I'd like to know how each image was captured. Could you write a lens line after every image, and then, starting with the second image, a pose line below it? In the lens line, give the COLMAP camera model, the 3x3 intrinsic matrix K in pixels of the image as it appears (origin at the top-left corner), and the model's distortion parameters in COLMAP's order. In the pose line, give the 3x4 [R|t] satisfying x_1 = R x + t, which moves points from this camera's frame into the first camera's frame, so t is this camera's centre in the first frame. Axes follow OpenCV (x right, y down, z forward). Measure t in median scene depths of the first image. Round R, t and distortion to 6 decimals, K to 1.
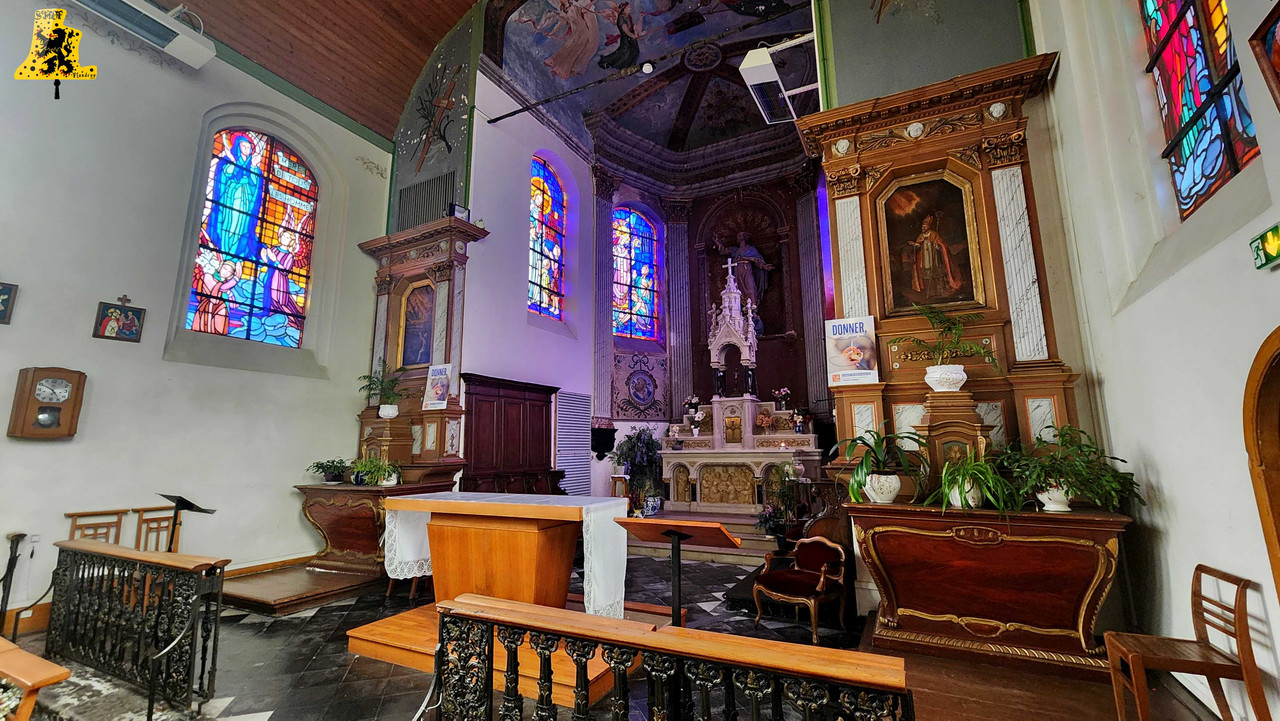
lens RADIAL K [[521.3, 0, 645.7], [0, 521.3, 356.3], [0, 0, 1]] dist [0.001859, 0.000771]
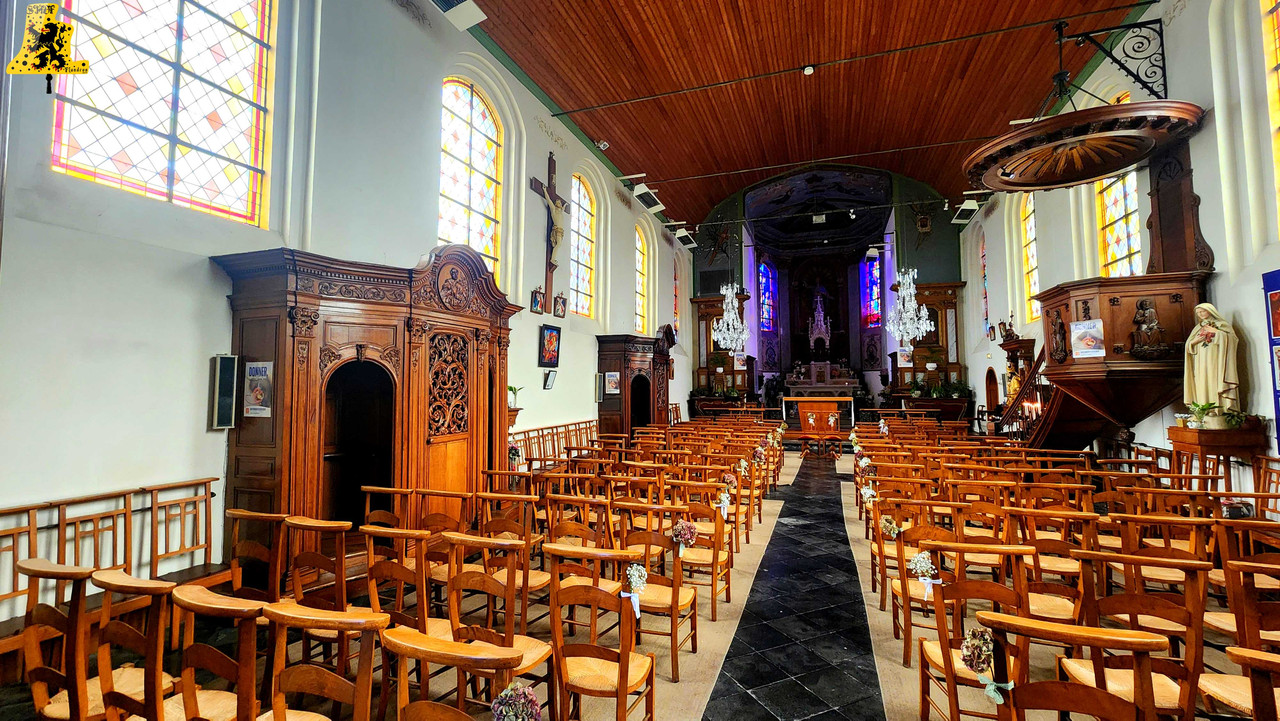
lens RADIAL K [[521.3, 0, 636.3], [0, 521.3, 357.8], [0, 0, 1]] dist [0.001859, 0.000771]
pose [[0.991404, 0.009882, 0.130462, -1.912383], [-0.025380, 0.992729, 0.117666, -0.384477], [-0.128351, -0.119965, 0.984446, -2.291170]]
